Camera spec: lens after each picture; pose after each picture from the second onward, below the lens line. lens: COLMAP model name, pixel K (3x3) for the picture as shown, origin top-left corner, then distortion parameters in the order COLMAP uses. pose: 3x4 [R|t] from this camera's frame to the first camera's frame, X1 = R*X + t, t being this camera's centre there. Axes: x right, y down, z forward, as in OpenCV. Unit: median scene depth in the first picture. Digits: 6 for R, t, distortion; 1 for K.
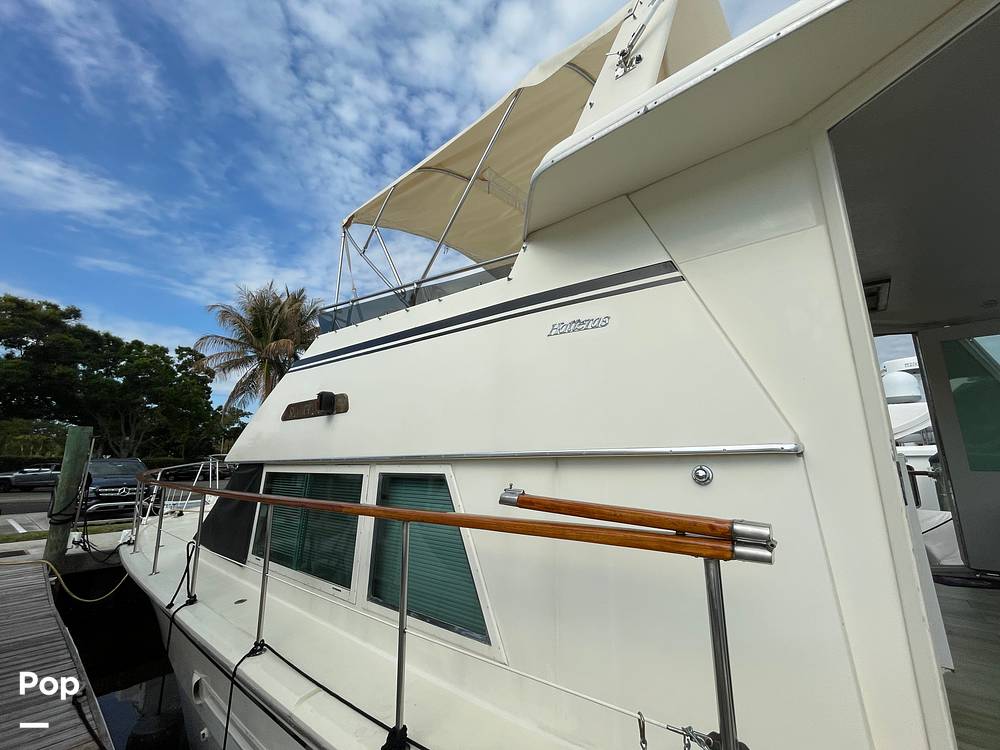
lens RADIAL K [[408.7, 0, 500.4], [0, 408.7, 373.5], [0, 0, 1]] dist [-0.003926, 0.001213]
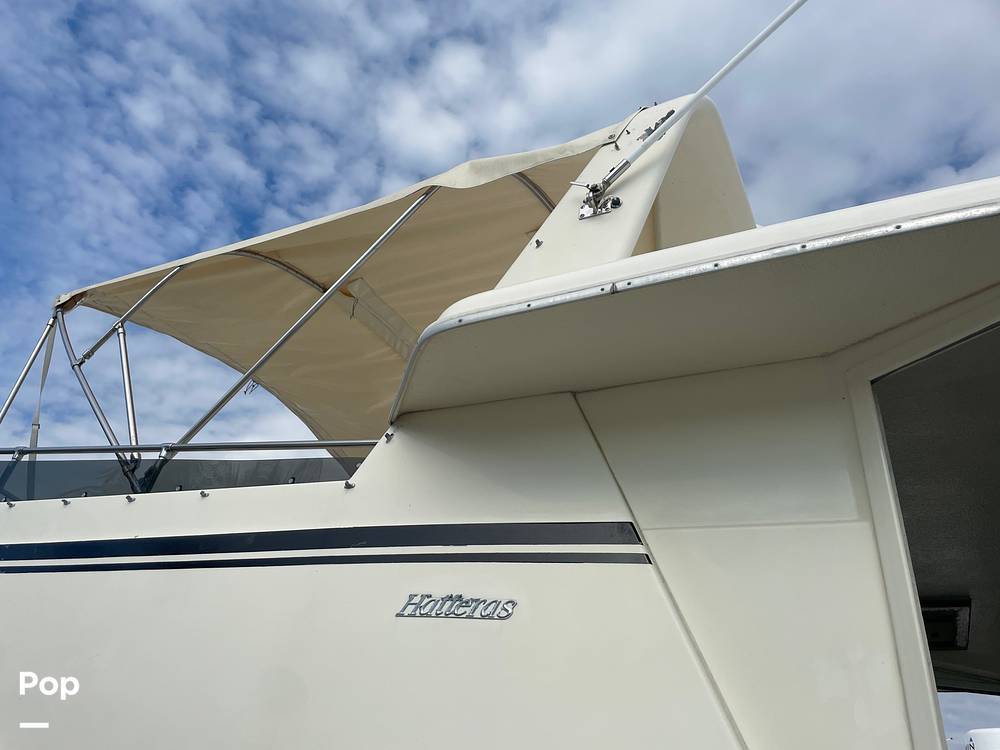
lens RADIAL K [[761.4, 0, 499.9], [0, 761.4, 372.9], [0, 0, 1]] dist [0.065458, -0.091031]
pose [[0.960130, 0.221382, 0.170707, 0.006311], [-0.151664, 0.925461, -0.347160, -0.038168], [-0.234837, 0.307428, 0.922138, -0.002799]]
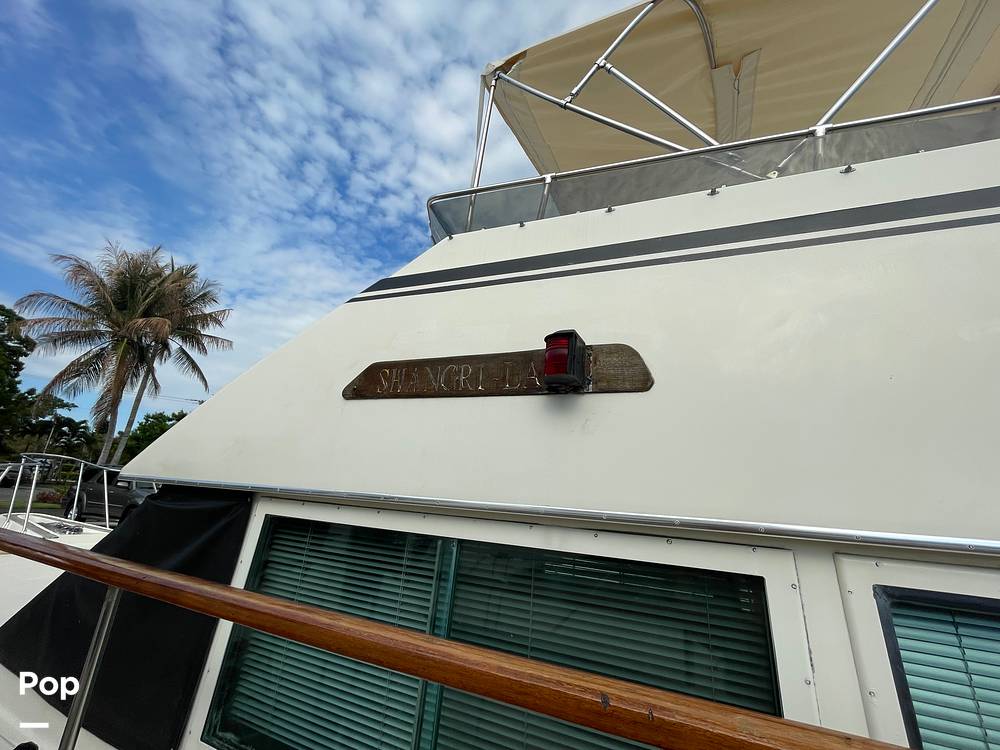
lens RADIAL K [[408.7, 0, 491.8], [0, 408.7, 376.3], [0, 0, 1]] dist [-0.003926, 0.001213]
pose [[0.956309, 0.176793, 0.232846, -0.576432], [-0.153134, 0.981352, -0.116182, 0.141000], [-0.249044, 0.075449, 0.965549, 0.649014]]
